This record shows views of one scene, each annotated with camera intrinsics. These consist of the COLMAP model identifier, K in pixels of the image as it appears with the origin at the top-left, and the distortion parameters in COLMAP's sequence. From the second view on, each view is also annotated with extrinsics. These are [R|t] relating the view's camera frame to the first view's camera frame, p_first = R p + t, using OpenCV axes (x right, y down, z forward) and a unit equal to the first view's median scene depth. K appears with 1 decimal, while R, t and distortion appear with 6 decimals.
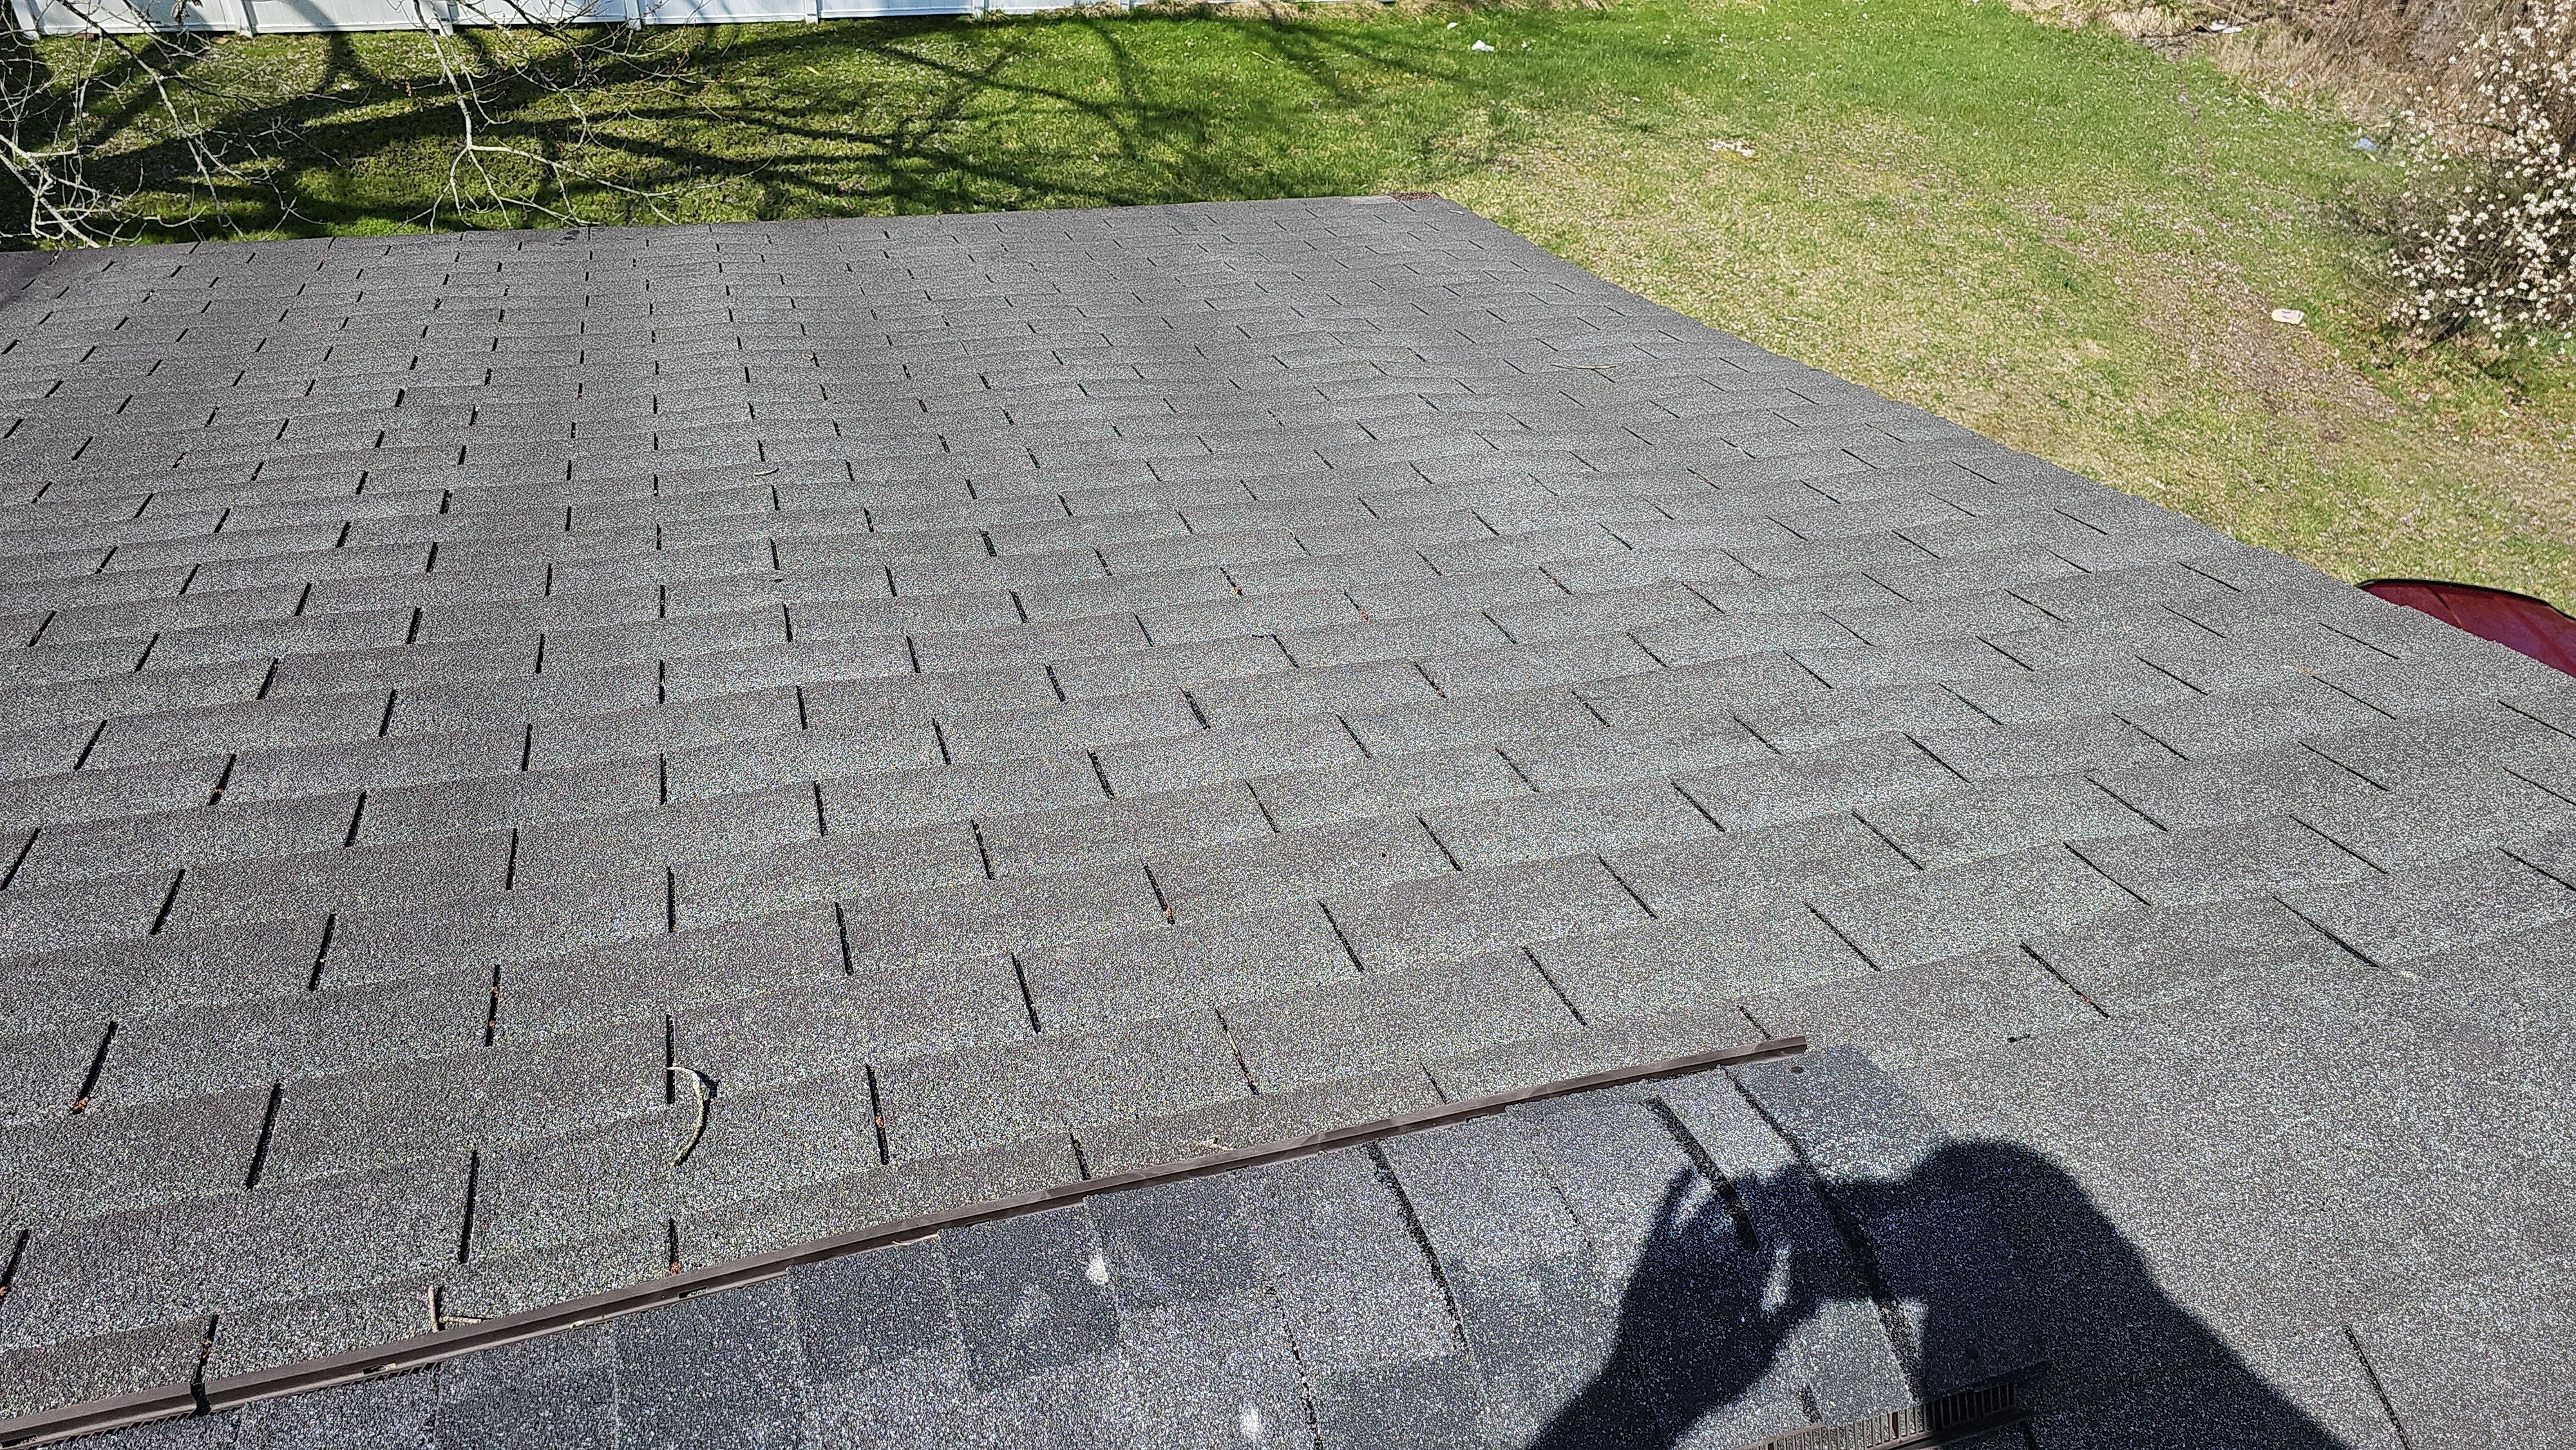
lens RADIAL K [[1721.0, 0, 1275.4], [0, 1721.0, 673.1], [0, 0, 1]] dist [0.063607, -0.060428]
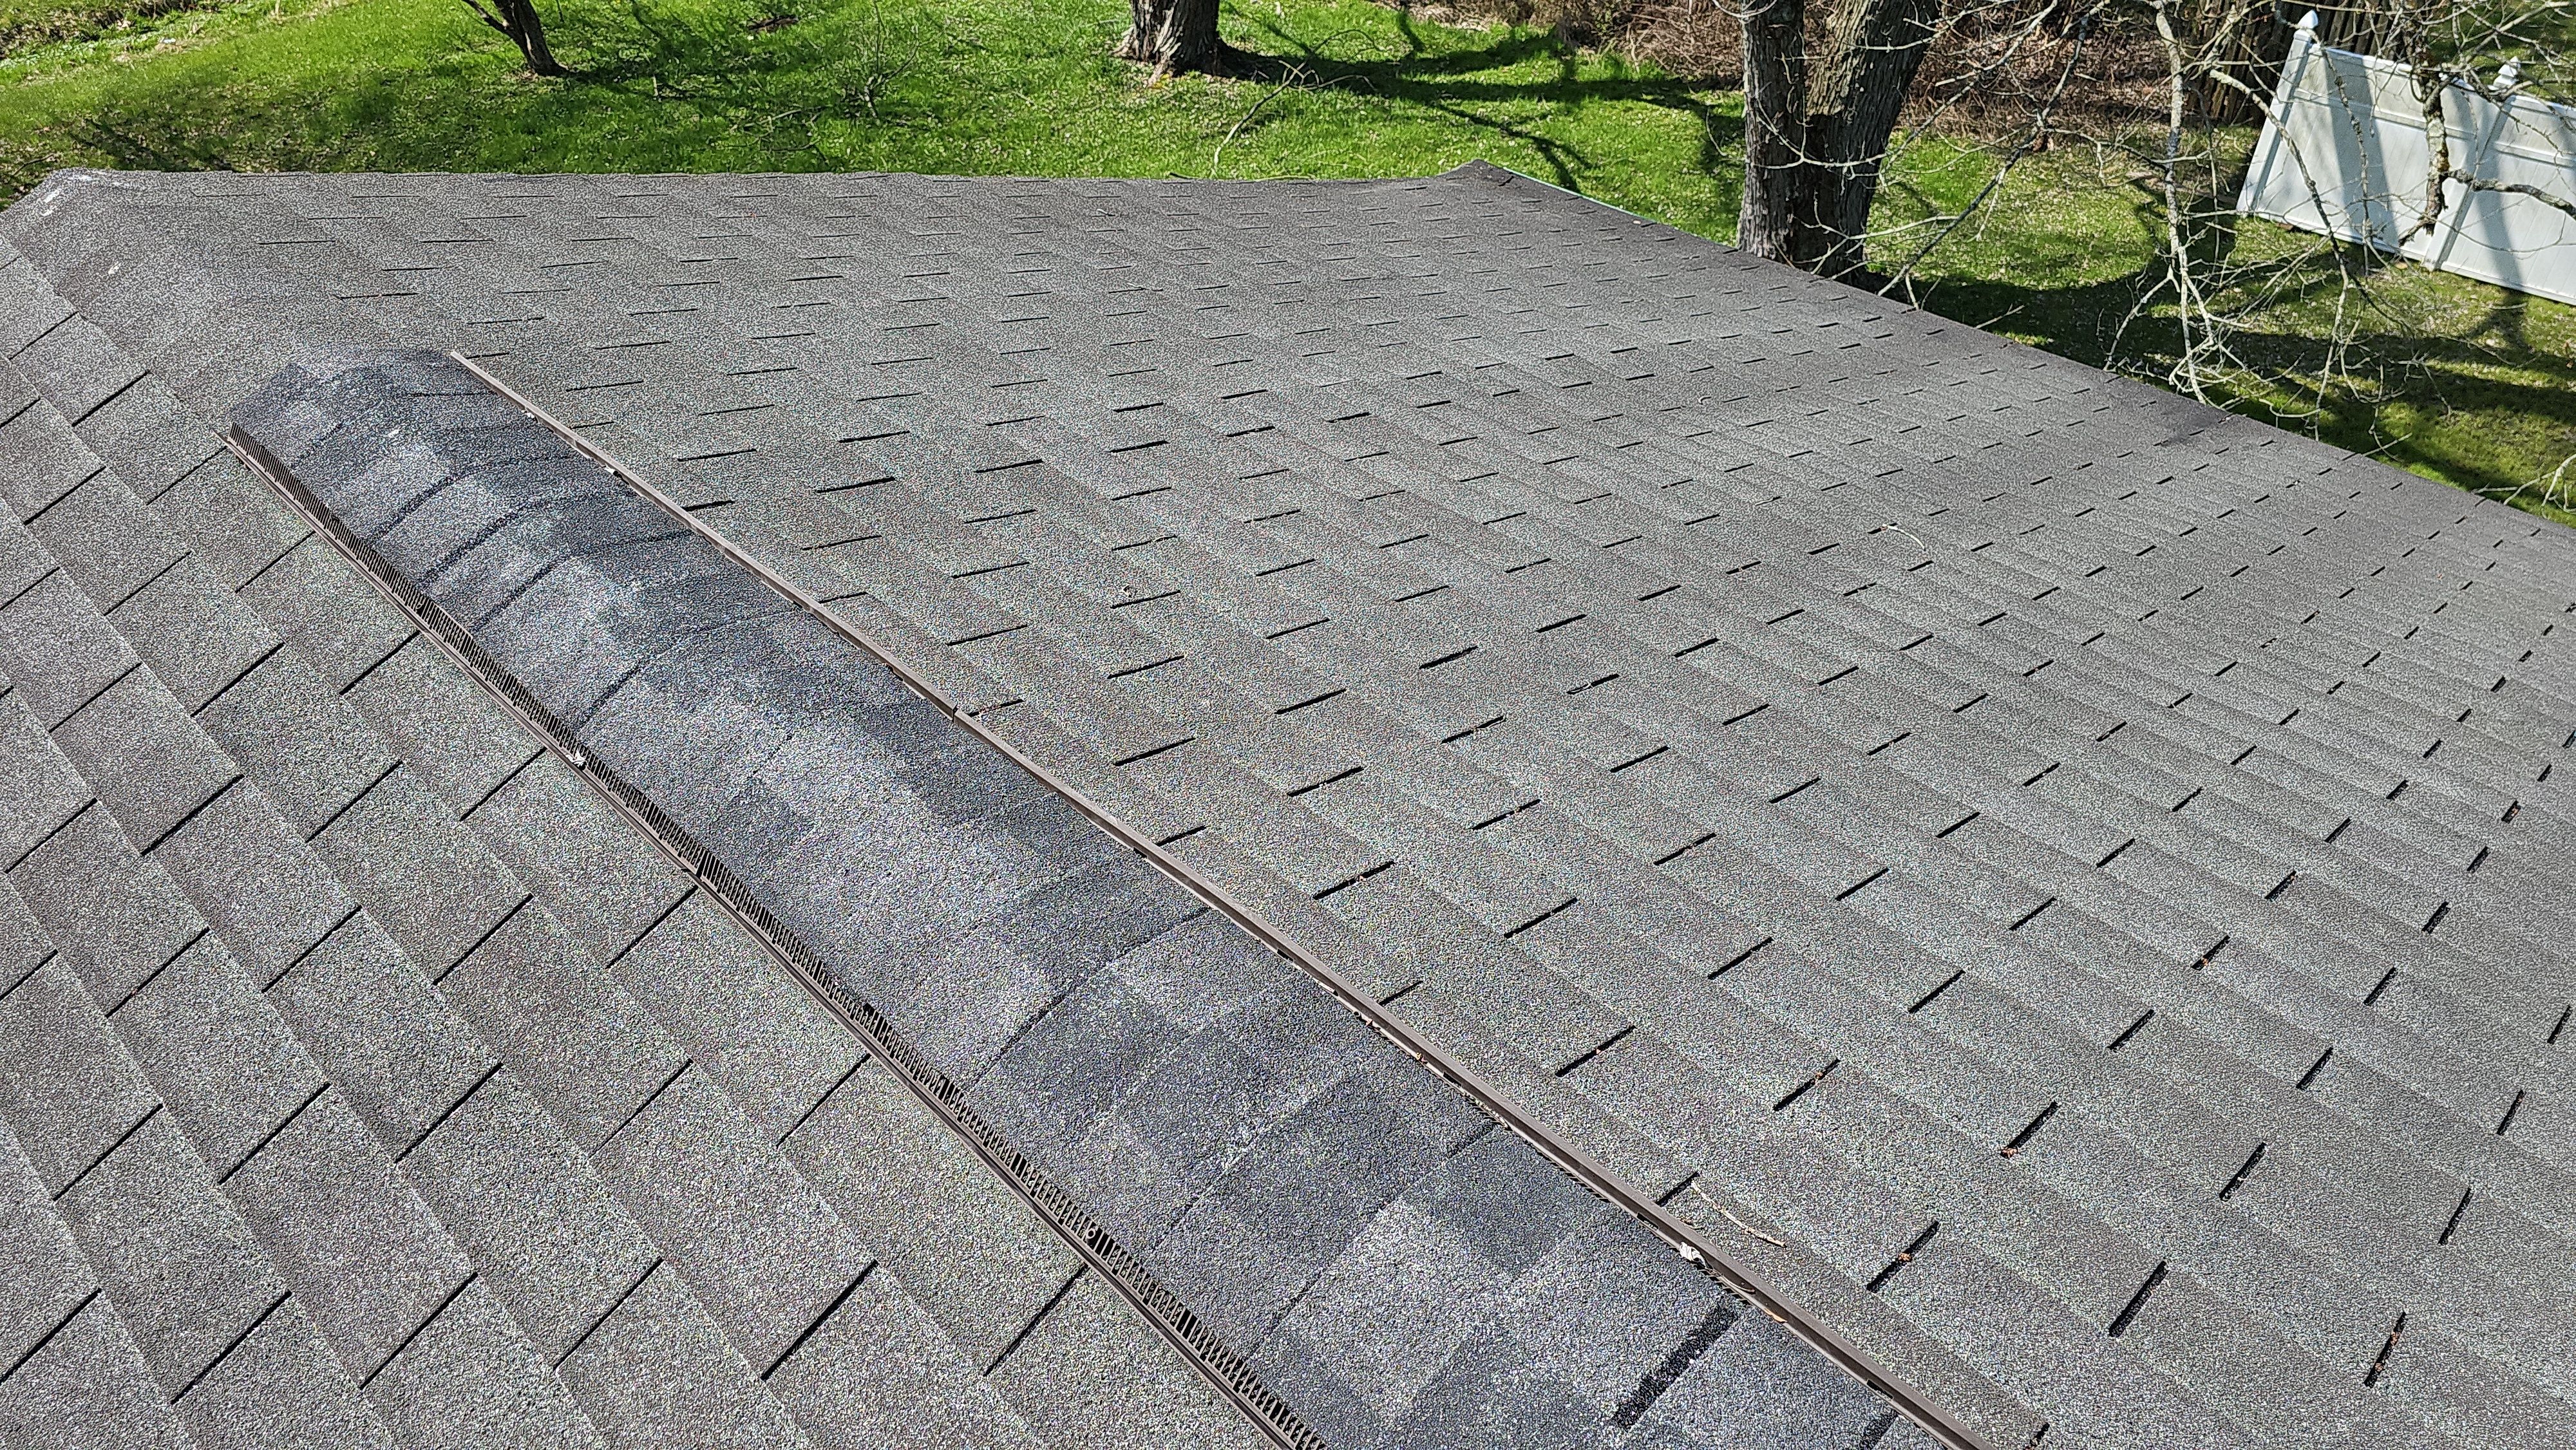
lens RADIAL K [[1721.0, 0, 1275.4], [0, 1721.0, 673.1], [0, 0, 1]] dist [0.063607, -0.060428]
pose [[0.479453, 0.463519, -0.745168, -0.149226], [-0.539011, 0.825626, 0.166759, 0.042274], [0.692526, 0.321701, 0.645691, -0.075549]]
